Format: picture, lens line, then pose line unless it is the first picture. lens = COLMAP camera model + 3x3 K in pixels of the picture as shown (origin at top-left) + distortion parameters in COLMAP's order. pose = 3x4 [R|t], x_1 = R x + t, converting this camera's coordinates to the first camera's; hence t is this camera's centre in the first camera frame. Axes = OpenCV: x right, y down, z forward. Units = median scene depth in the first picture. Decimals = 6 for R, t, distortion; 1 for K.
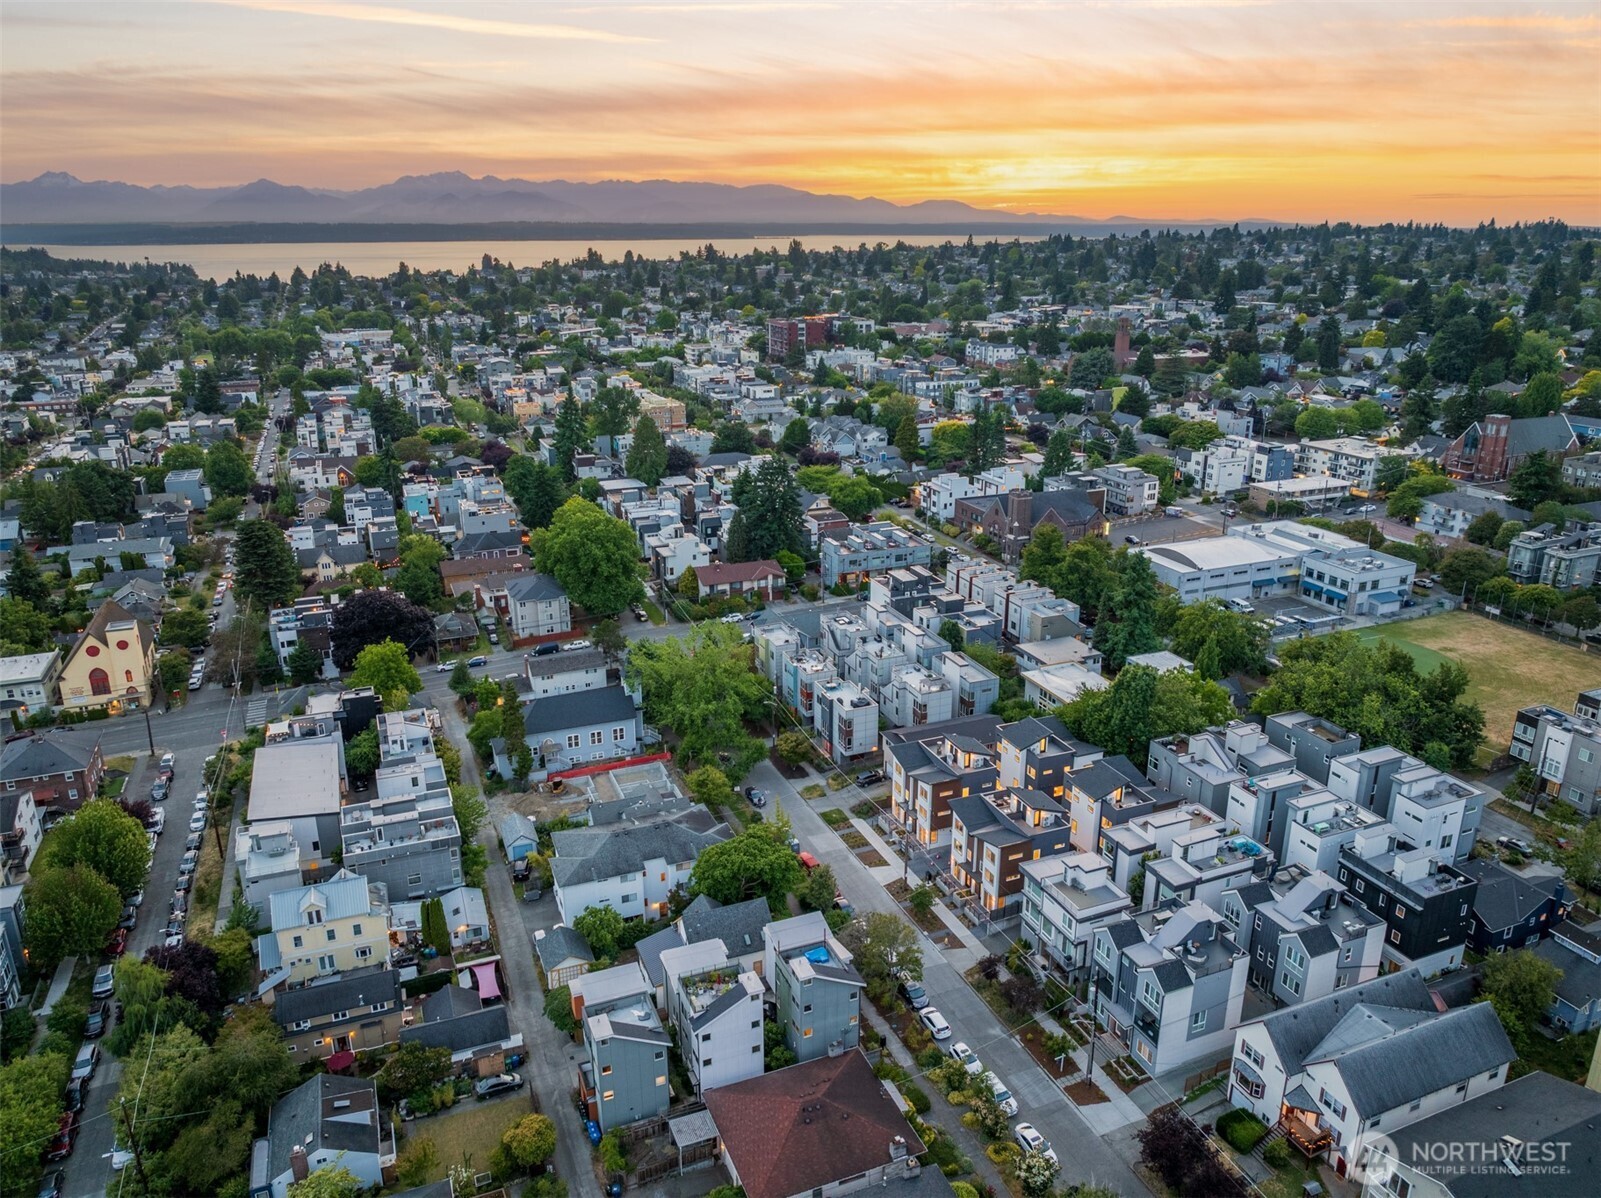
lens RADIAL K [[1137.3, 0, 805.7], [0, 1137.3, 595.2], [0, 0, 1]] dist [-0.005735, -0.002963]
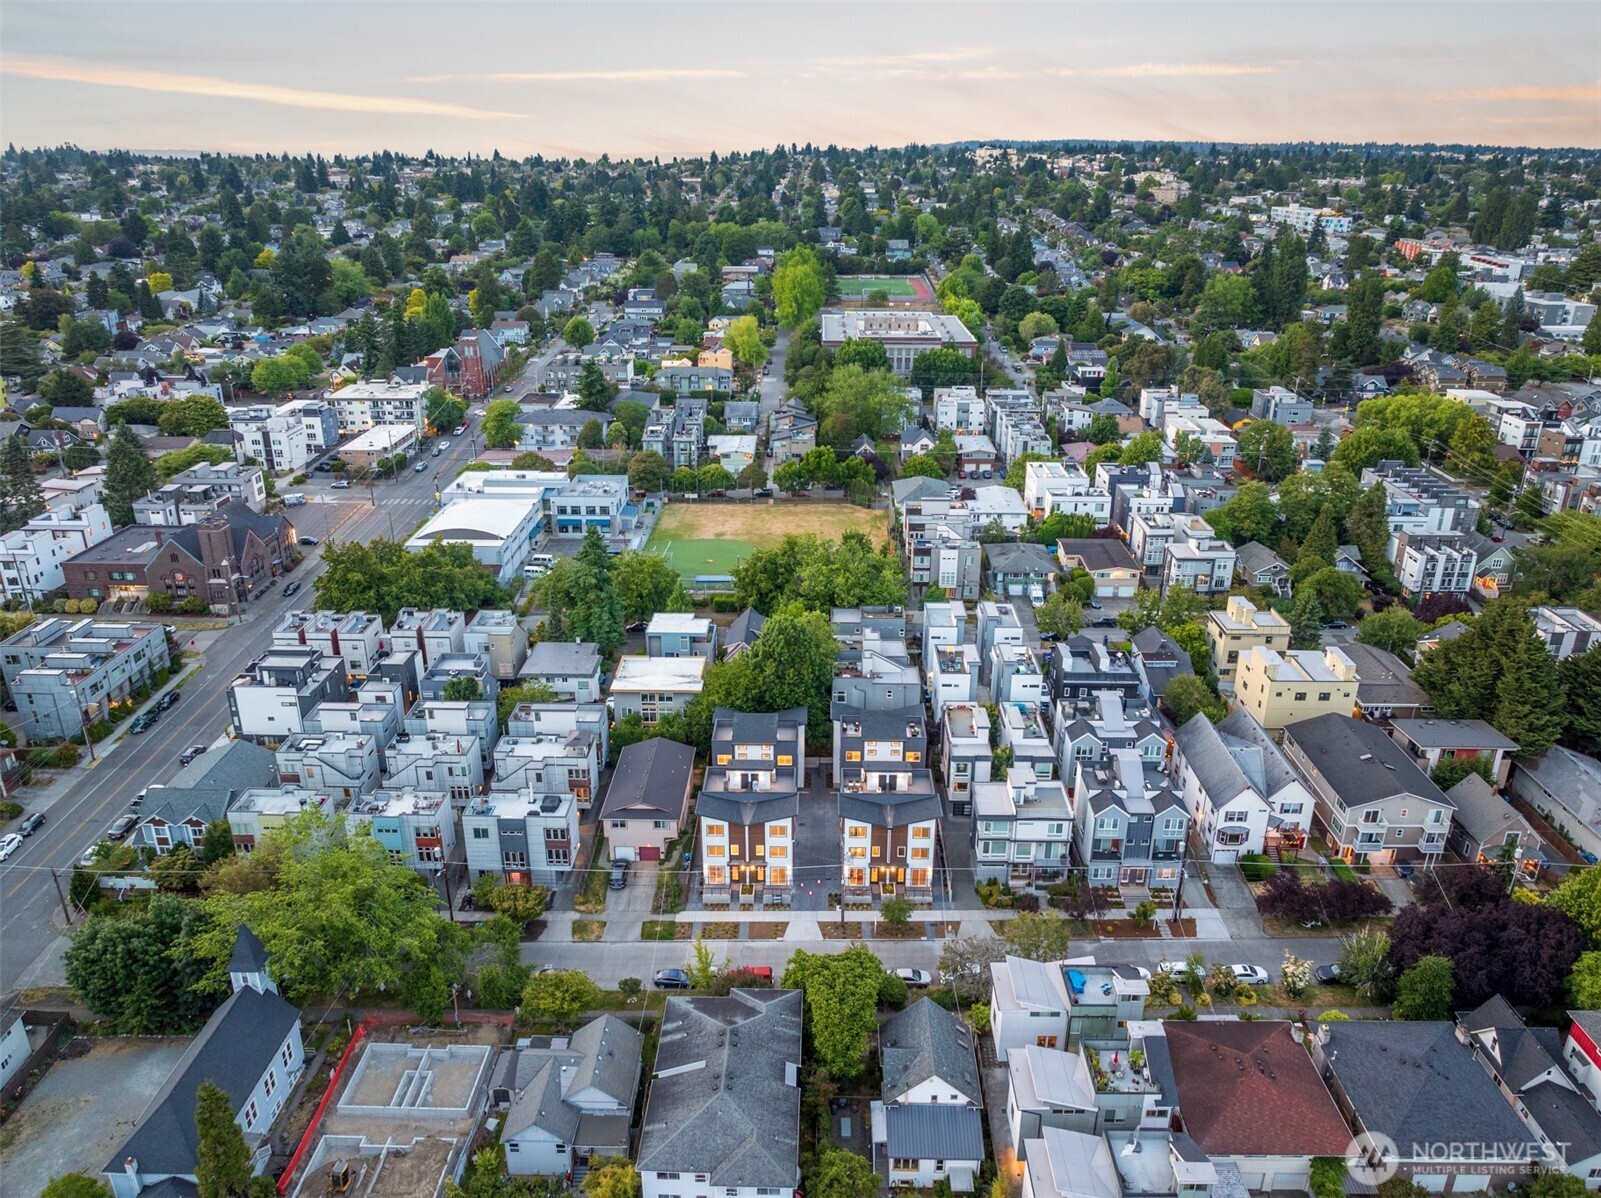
lens RADIAL K [[1137.3, 0, 804.8], [0, 1137.3, 605.4], [0, 0, 1]] dist [-0.005735, -0.002963]
pose [[0.400495, -0.343459, 0.849494, -0.369618], [0.284844, 0.927826, 0.240839, -0.125340], [-0.870900, 0.145519, 0.469422, 0.343672]]
